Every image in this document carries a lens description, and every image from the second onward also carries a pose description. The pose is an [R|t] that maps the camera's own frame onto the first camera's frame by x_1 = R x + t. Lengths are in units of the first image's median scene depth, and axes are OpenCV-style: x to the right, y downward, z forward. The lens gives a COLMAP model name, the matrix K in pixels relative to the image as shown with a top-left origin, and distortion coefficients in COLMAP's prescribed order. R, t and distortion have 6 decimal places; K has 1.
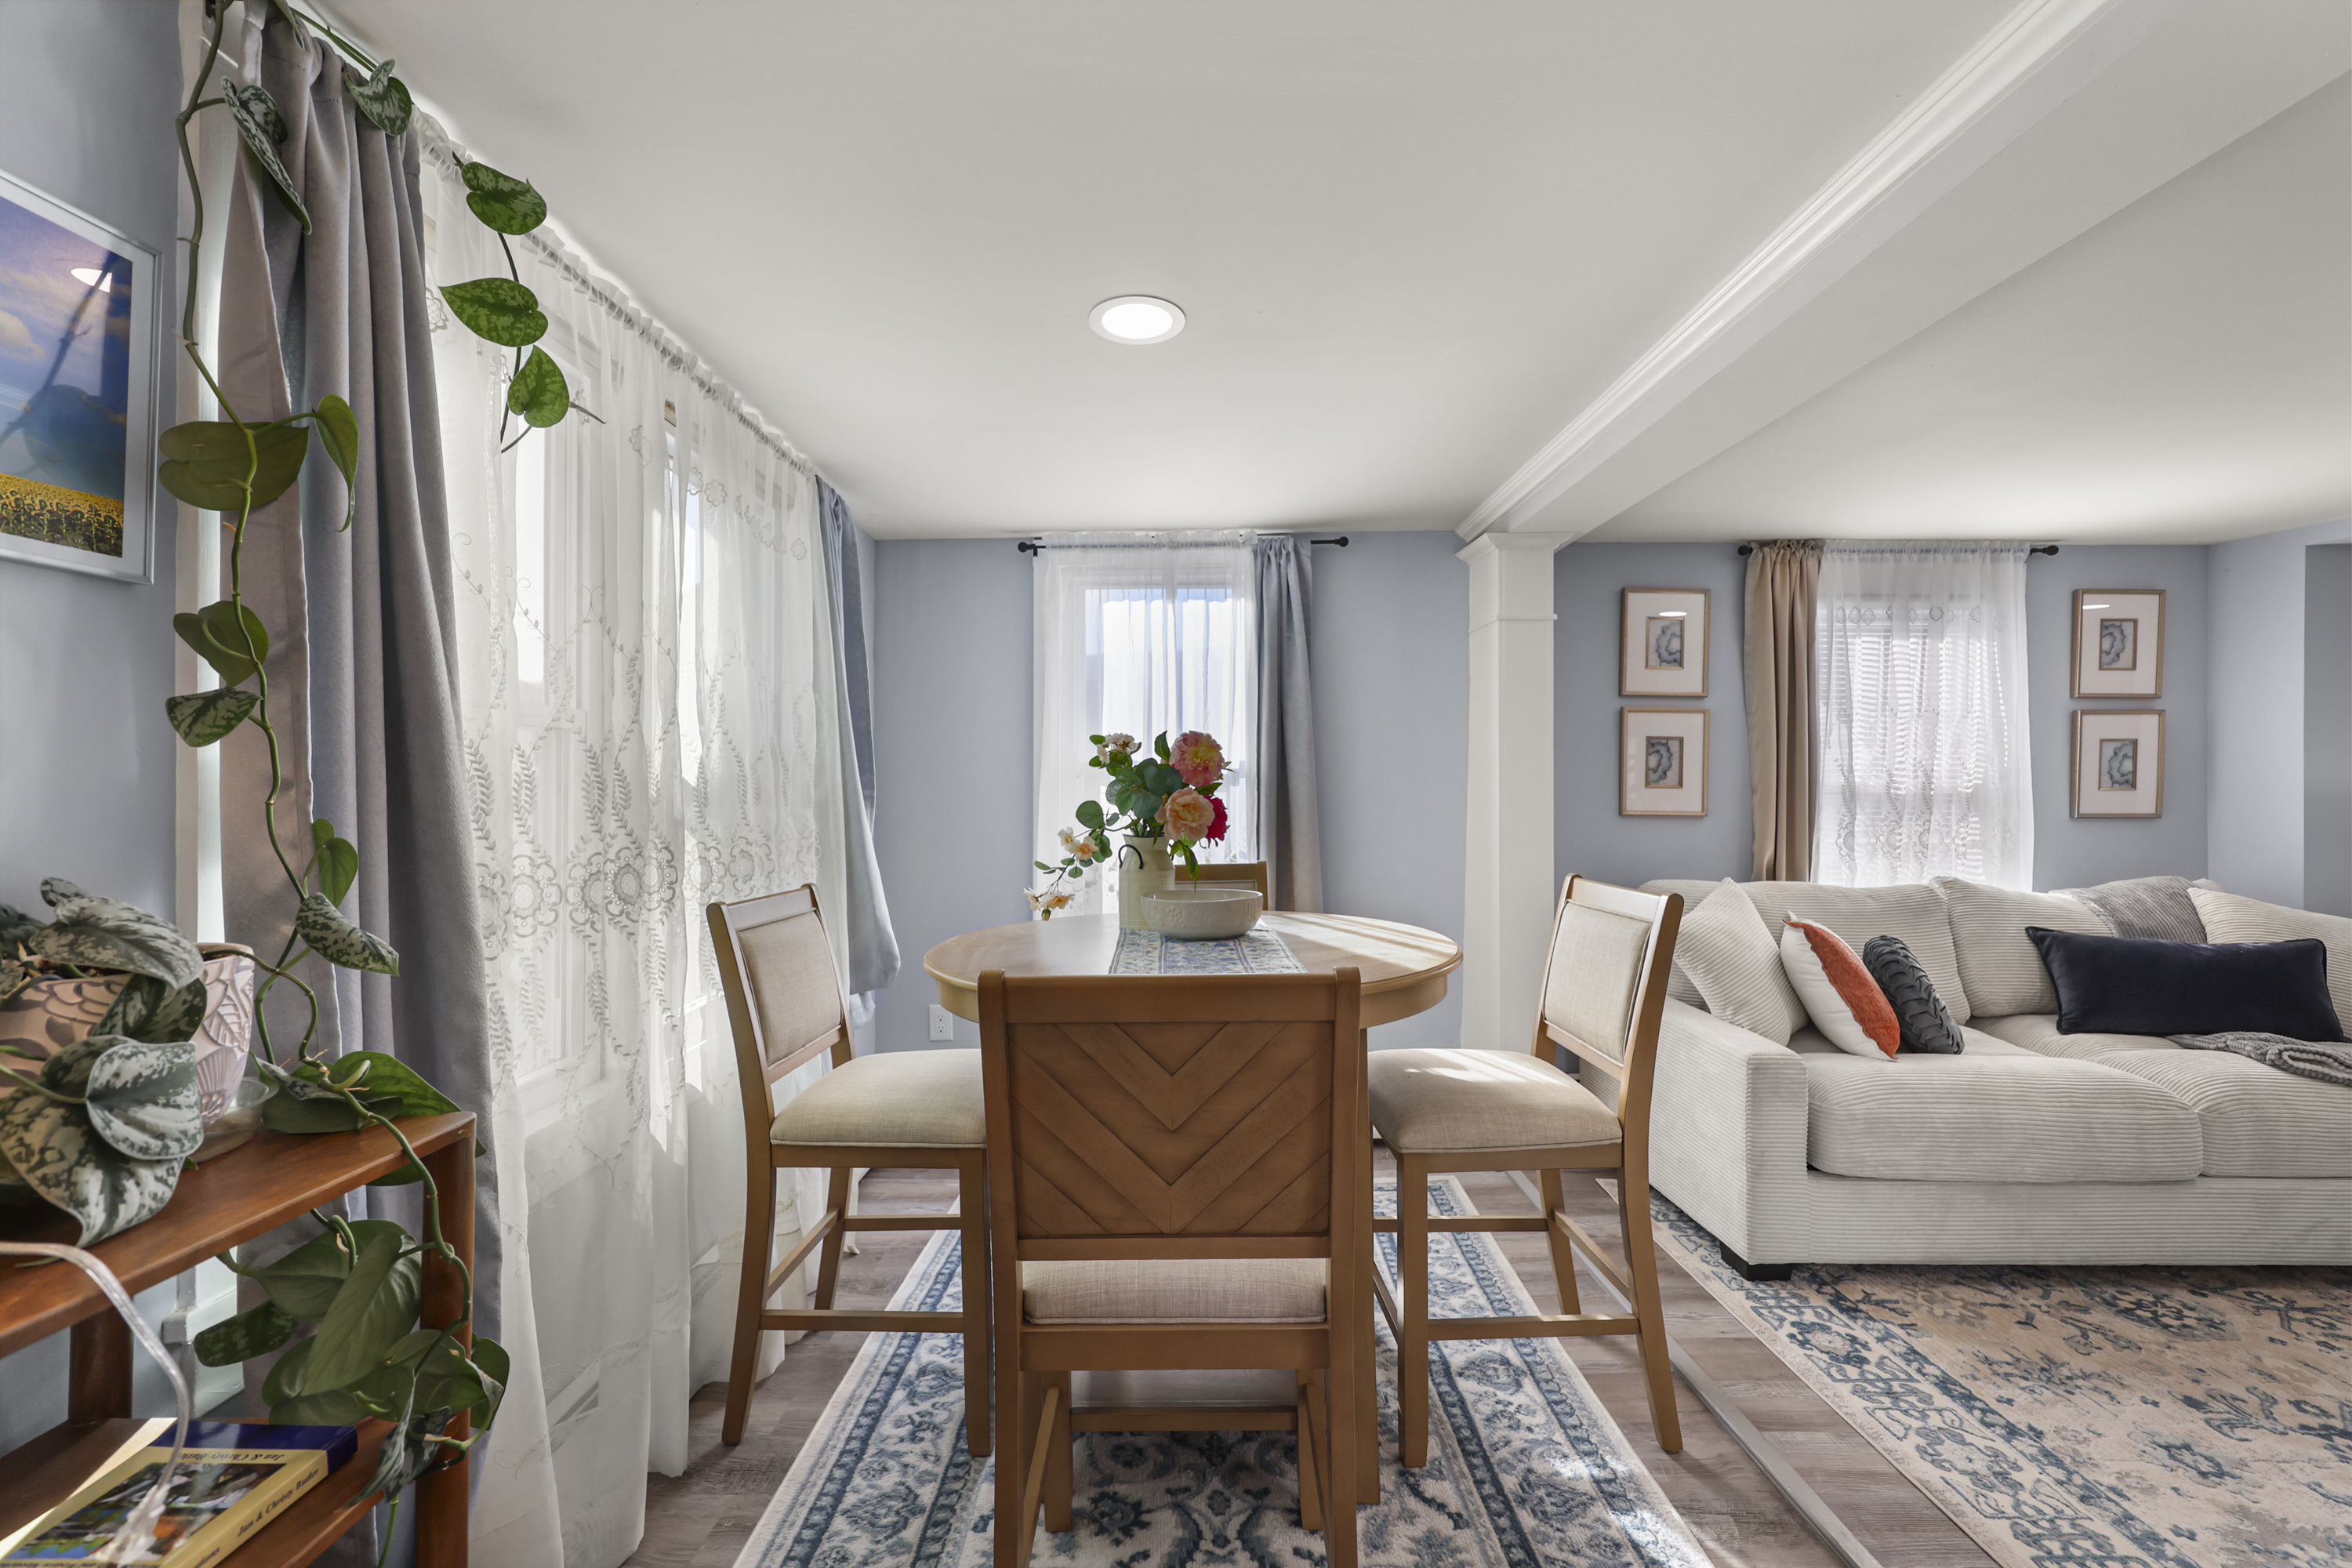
lens RADIAL K [[940.5, 0, 1181.8], [0, 940.5, 776.0], [0, 0, 1]] dist [0.000123, 0.000121]
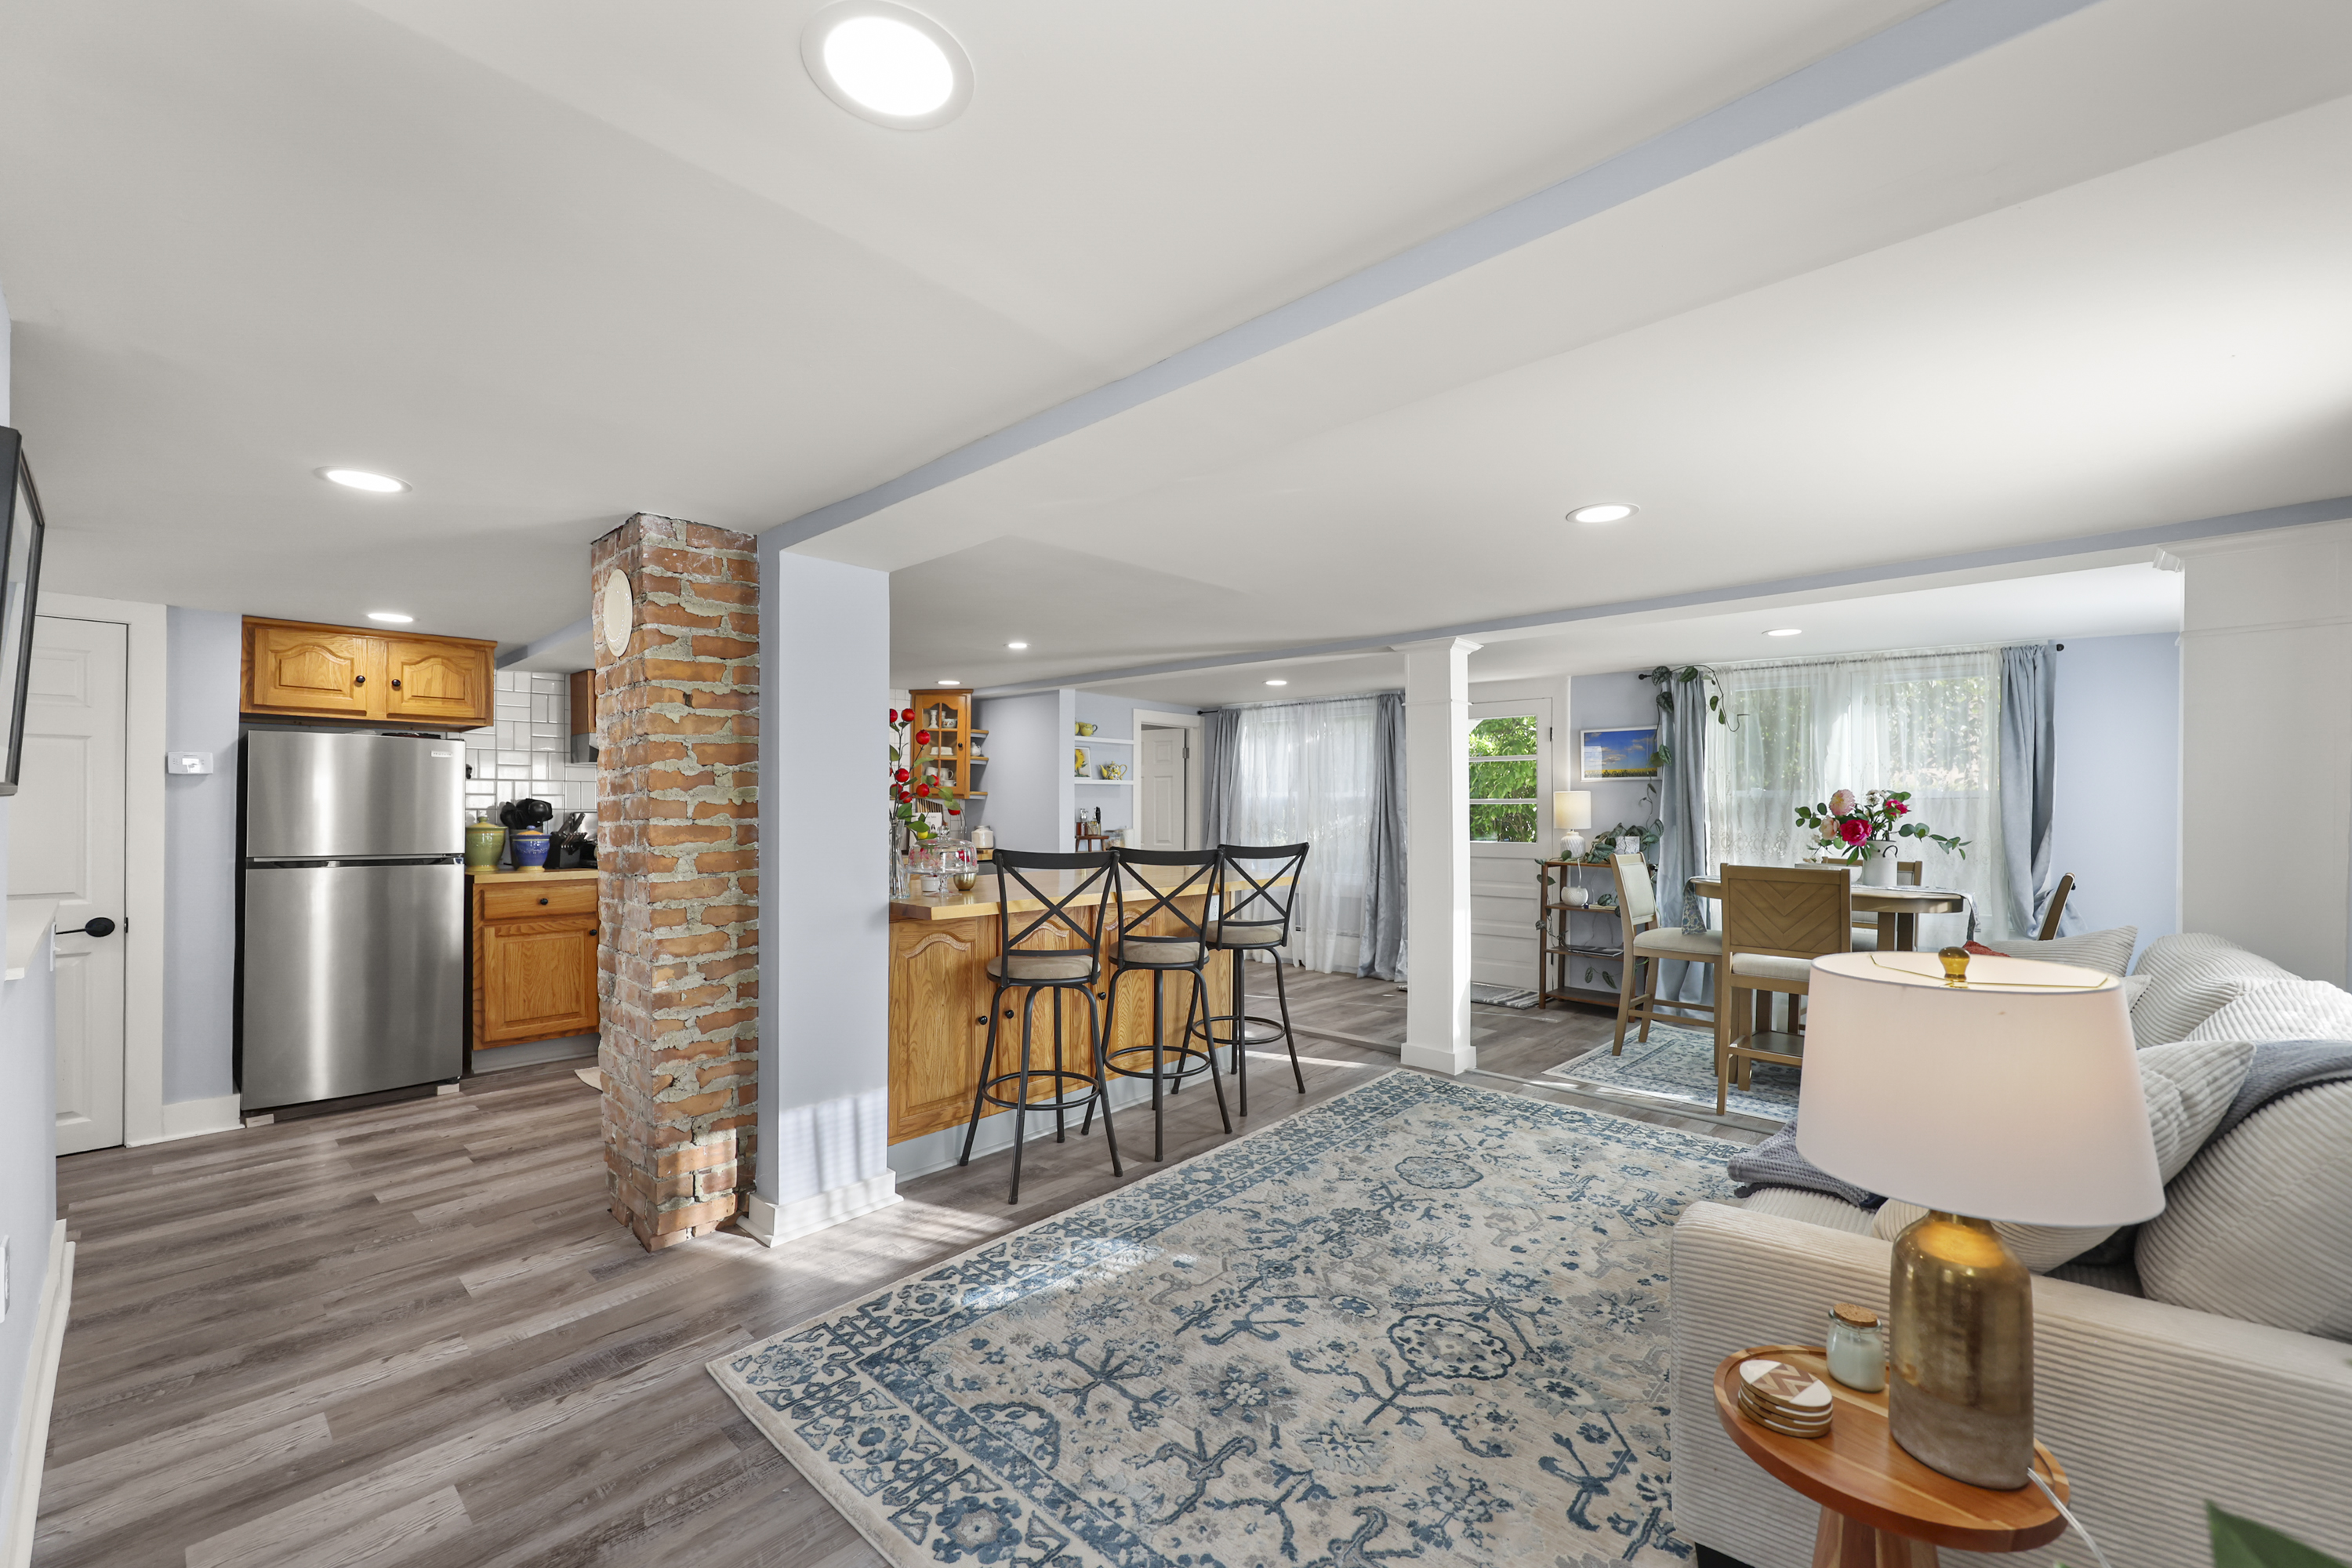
lens RADIAL K [[952.6, 0, 1181.7], [0, 952.6, 804.3], [0, 0, 1]] dist [-0.004348, -0.000145]
pose [[-0.678821, -0.009770, -0.734238, 2.356229], [-0.002927, 0.999940, -0.010599, 0.012313], [0.734298, -0.005046, -0.678809, 1.237442]]
